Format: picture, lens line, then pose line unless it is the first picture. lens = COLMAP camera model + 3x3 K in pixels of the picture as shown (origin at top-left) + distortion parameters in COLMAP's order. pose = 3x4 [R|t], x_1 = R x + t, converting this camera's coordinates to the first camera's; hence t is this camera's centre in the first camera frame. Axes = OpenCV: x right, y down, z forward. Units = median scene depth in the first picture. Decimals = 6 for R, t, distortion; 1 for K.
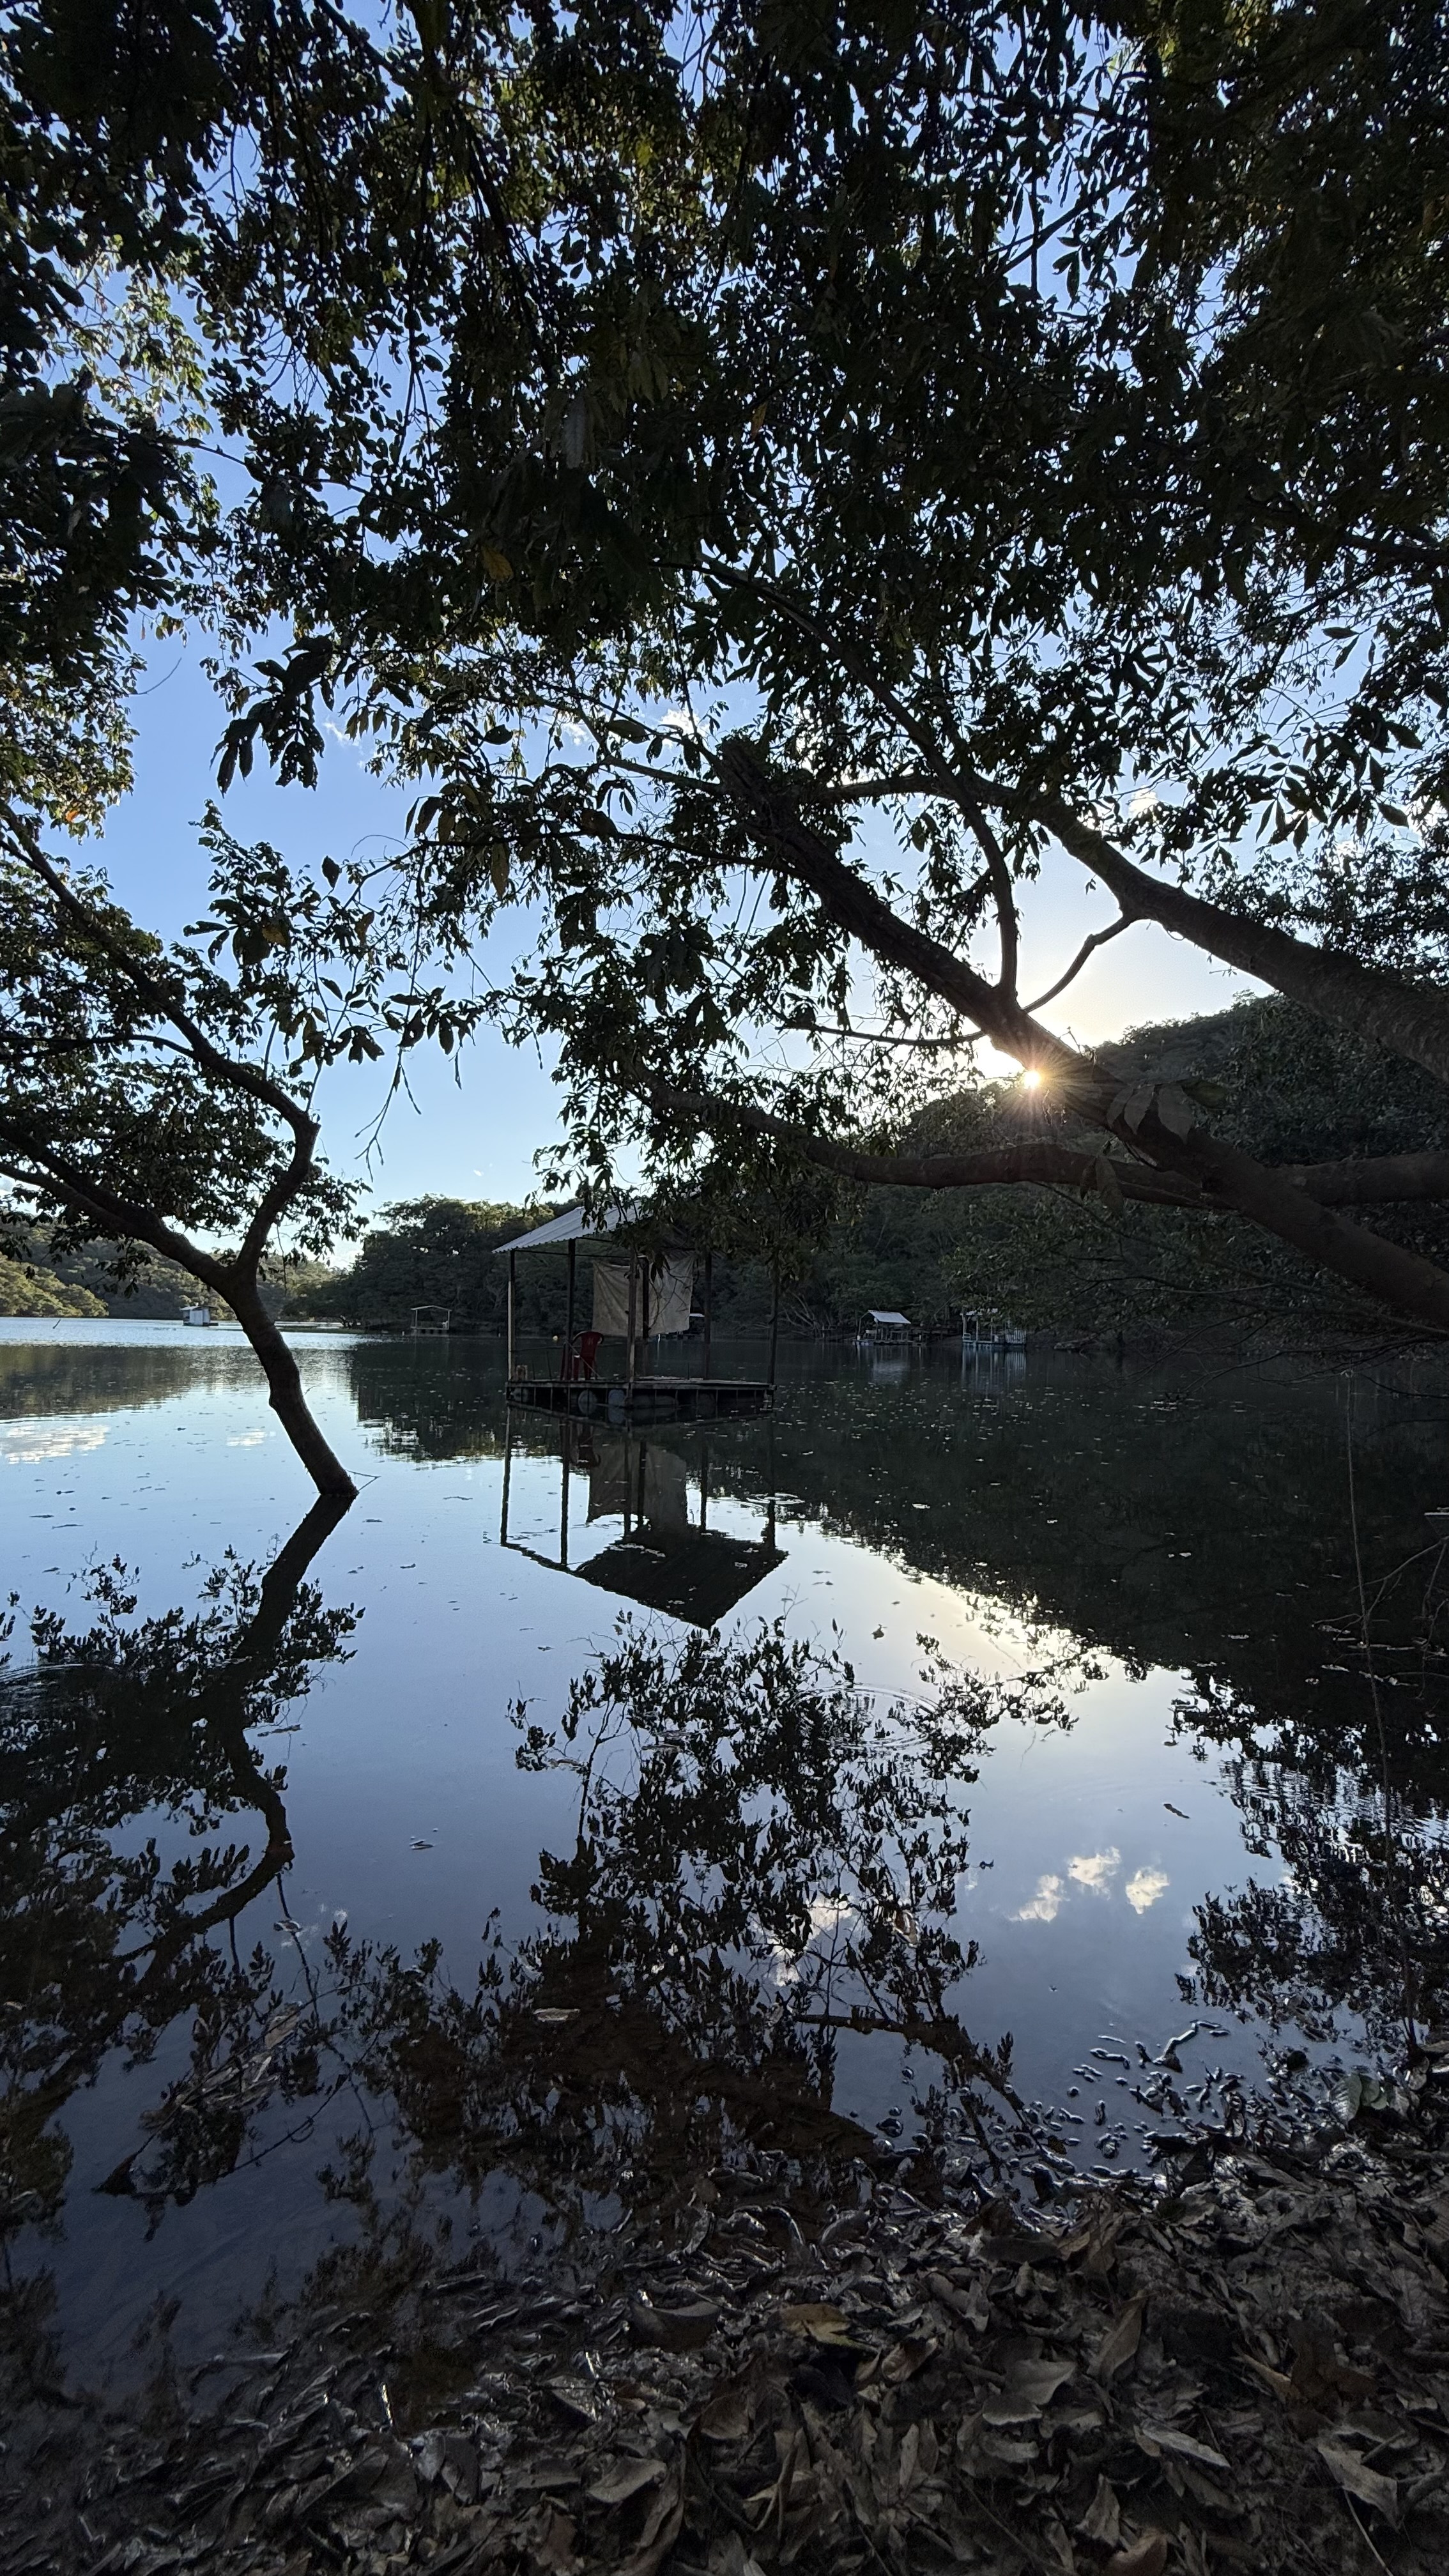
lens RADIAL K [[1032.0, 0, 724.4], [0, 1032.0, 1286.1], [0, 0, 1]] dist [0.002125, 0.000256]
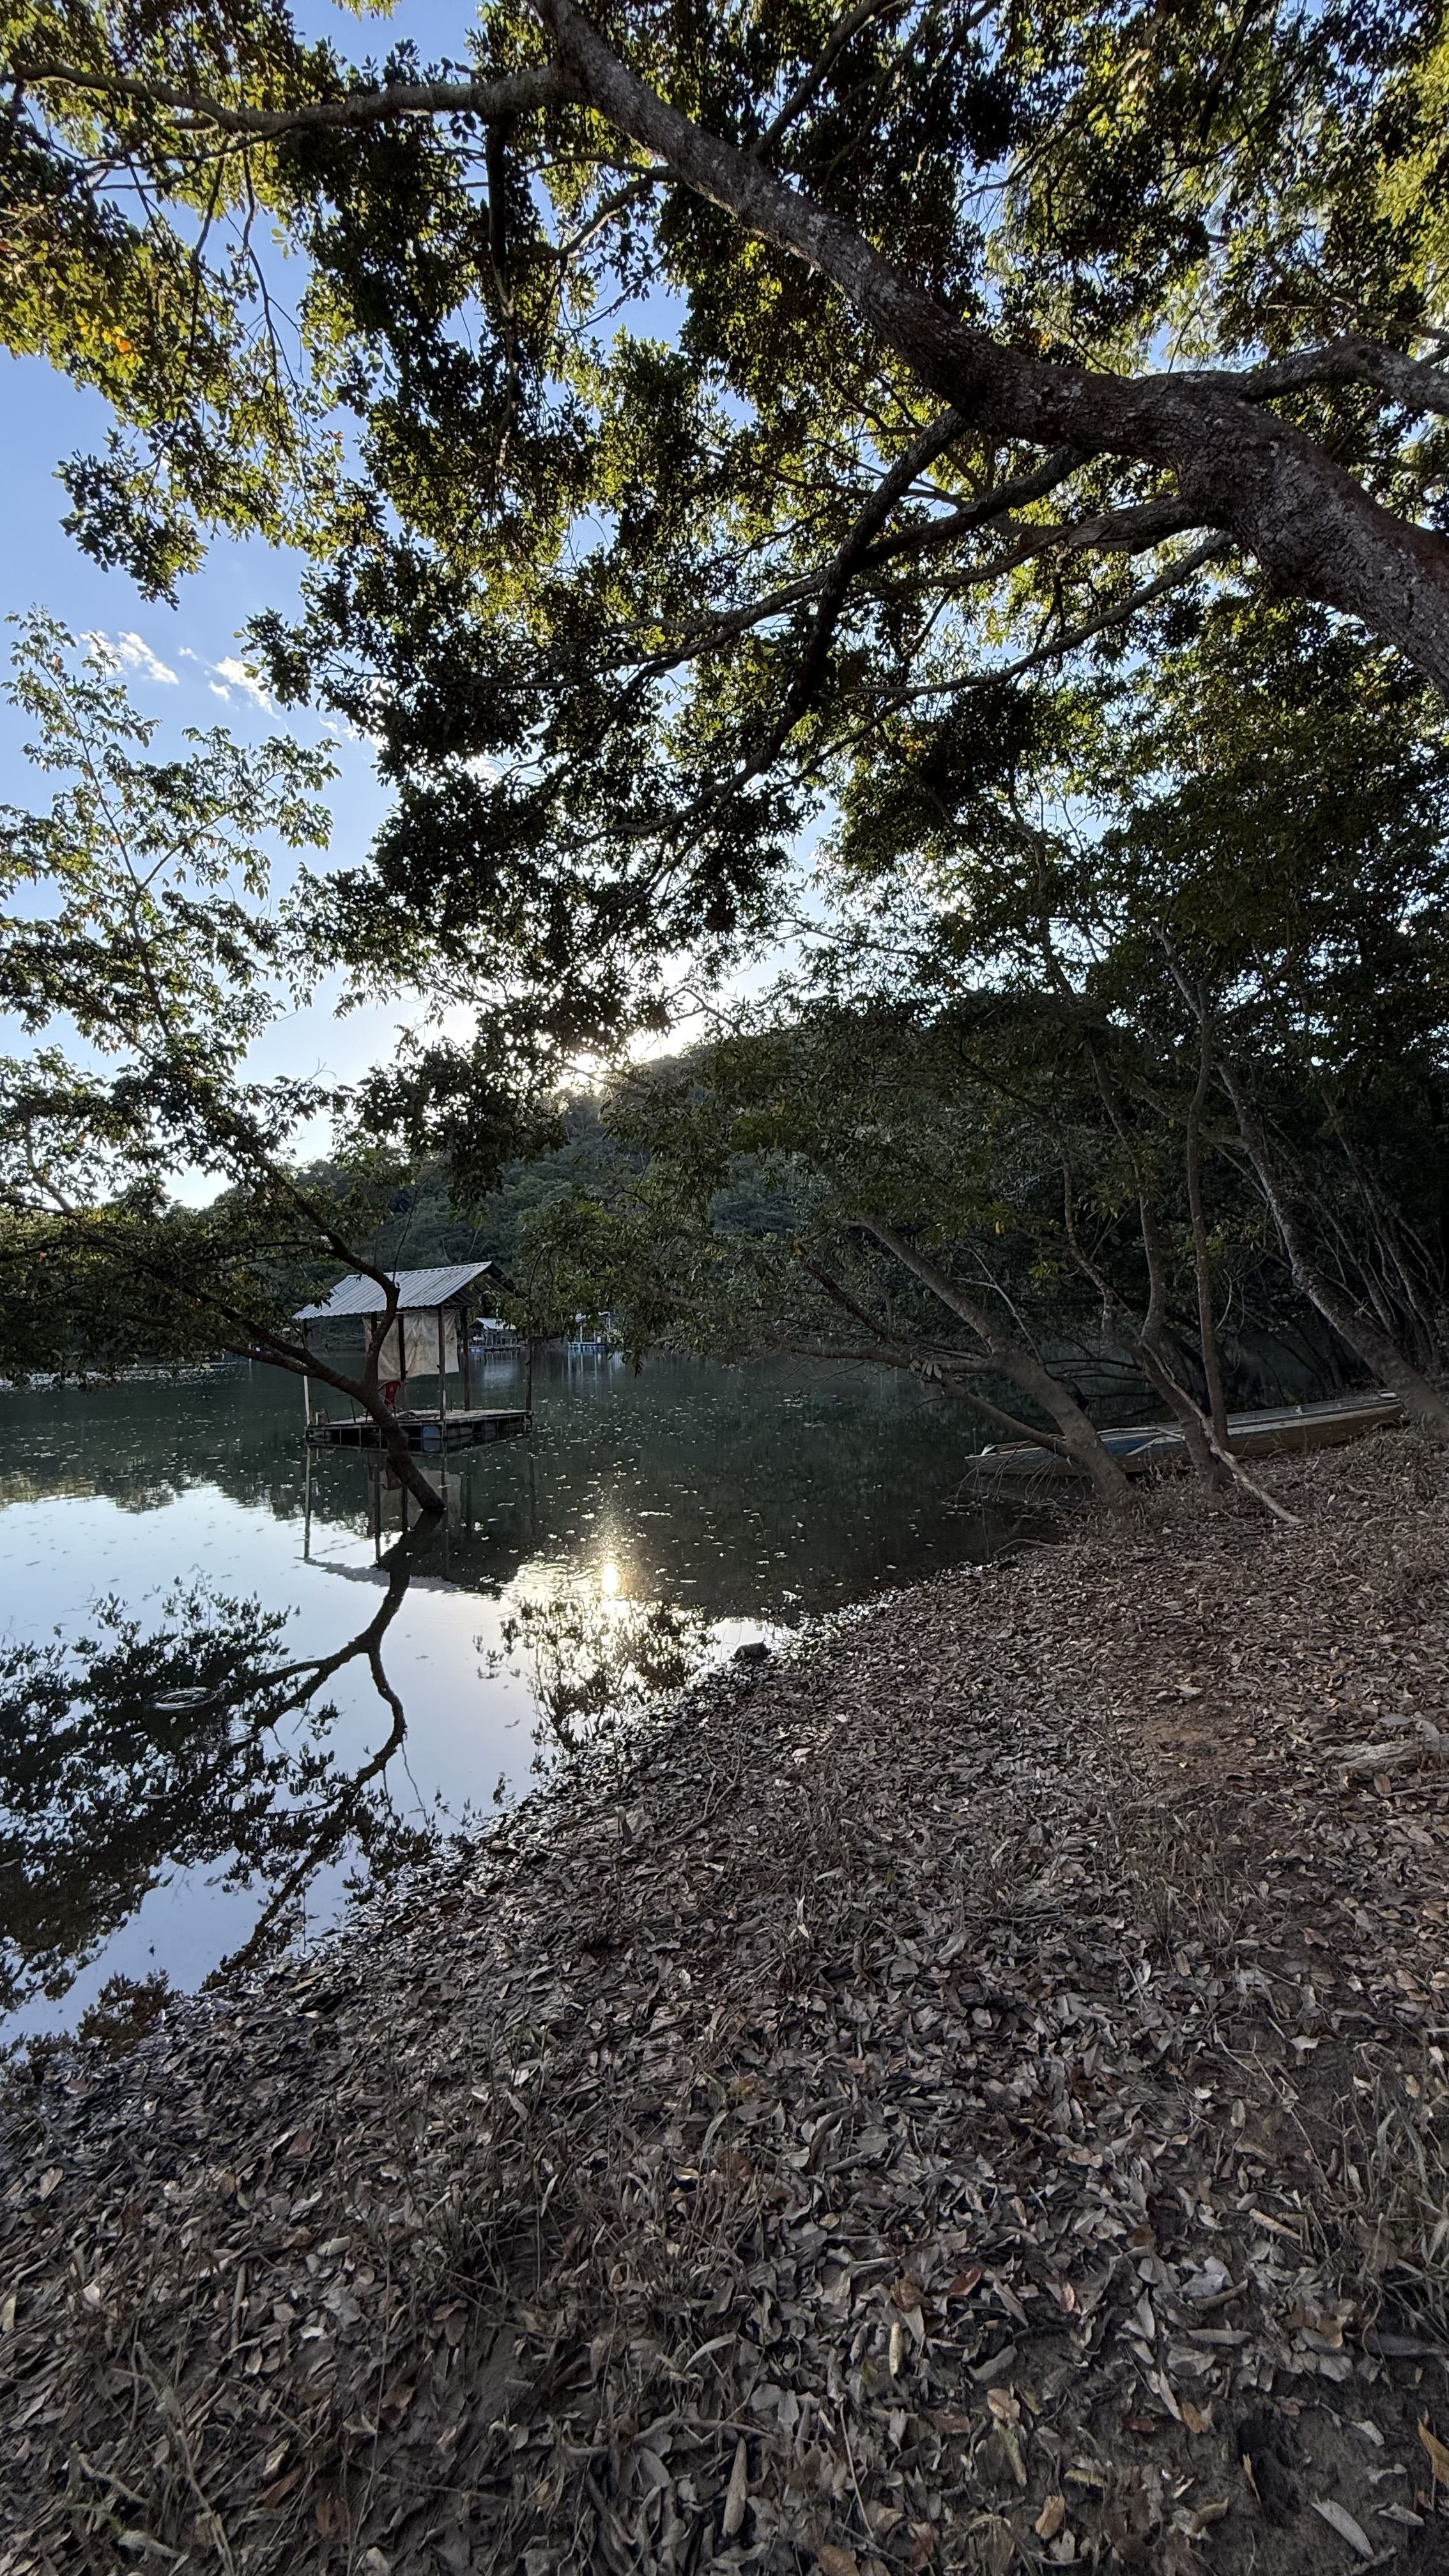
lens RADIAL K [[1032.0, 0, 724.4], [0, 1032.0, 1286.1], [0, 0, 1]] dist [0.002125, 0.000256]
pose [[0.916572, -0.037389, 0.398117, -0.374711], [0.035740, 0.999294, 0.011566, -0.107431], [-0.398268, 0.003627, 0.917262, -0.475287]]
